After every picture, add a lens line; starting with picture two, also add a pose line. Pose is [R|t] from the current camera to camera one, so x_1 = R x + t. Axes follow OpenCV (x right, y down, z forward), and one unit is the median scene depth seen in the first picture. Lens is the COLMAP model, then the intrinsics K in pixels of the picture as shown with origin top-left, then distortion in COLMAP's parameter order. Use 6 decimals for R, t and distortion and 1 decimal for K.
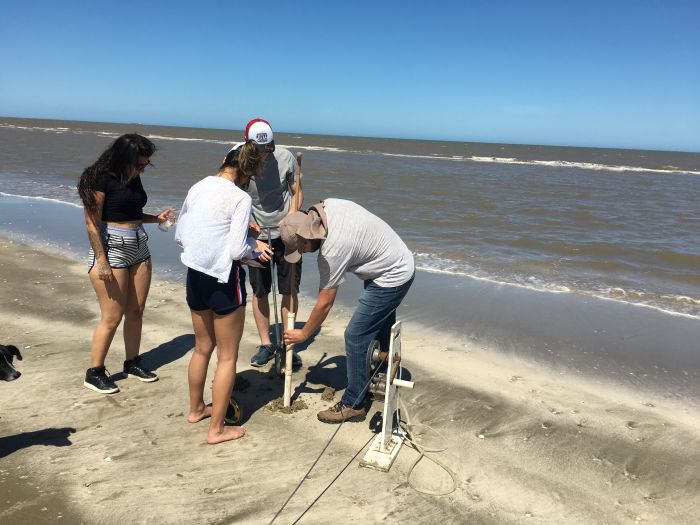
lens RADIAL K [[599.4, 0, 350.3], [0, 599.4, 261.9], [0, 0, 1]] dist [0.057860, -0.089136]
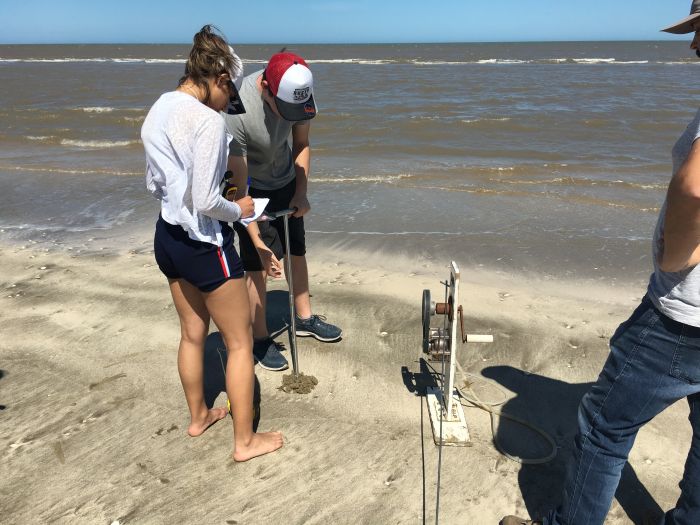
lens RADIAL K [[599.4, 0, 350.5], [0, 599.4, 263.6], [0, 0, 1]] dist [0.057860, -0.089136]
pose [[0.953138, -0.155017, 0.259804, -0.257327], [0.114124, 0.979538, 0.165775, -0.047358], [-0.280186, -0.128356, 0.951326, 0.281295]]
